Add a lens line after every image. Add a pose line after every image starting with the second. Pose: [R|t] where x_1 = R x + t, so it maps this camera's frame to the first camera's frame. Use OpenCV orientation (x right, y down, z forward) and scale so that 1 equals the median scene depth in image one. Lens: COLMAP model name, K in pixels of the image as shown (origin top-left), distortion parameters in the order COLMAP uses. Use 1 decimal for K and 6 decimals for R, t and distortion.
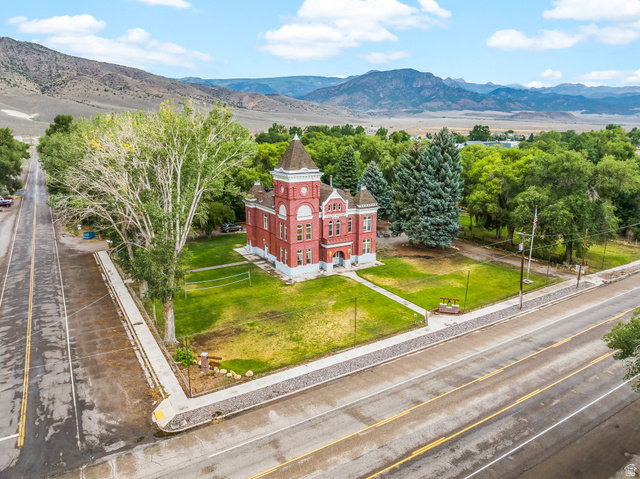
lens RADIAL K [[449.4, 0, 323.6], [0, 449.4, 236.6], [0, 0, 1]] dist [-0.029449, -0.013814]
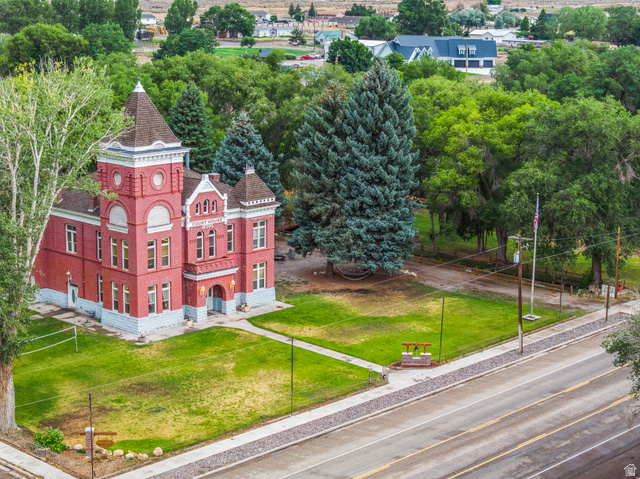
lens RADIAL K [[1259.4, 0, 320.4], [0, 1259.4, 242.3], [0, 0, 1]] dist [-0.102651, 0.000000]
pose [[0.968301, -0.042838, 0.246084, -0.229570], [0.050726, 0.998379, -0.025802, 0.026535], [-0.244580, 0.037467, 0.968905, -0.569000]]
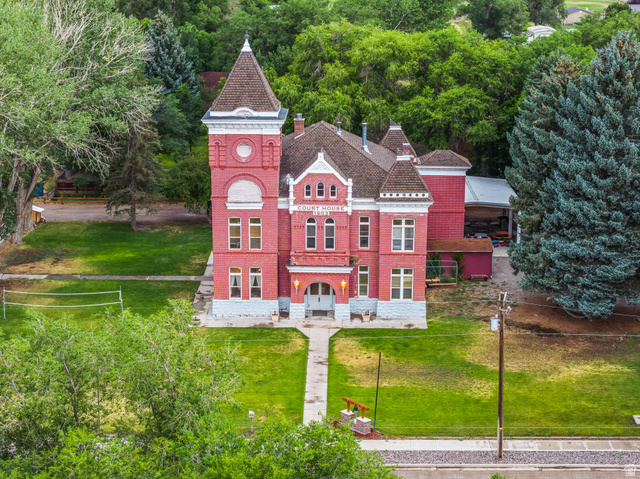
lens RADIAL K [[1259.4, 0, 319.8], [0, 1259.4, 239.7], [0, 0, 1]] dist [-0.102651, 0.000000]
pose [[0.839495, 0.134243, -0.526523, 0.757902], [-0.130532, 0.990449, 0.044405, -0.074987], [0.527455, 0.031451, 0.849000, -0.151924]]
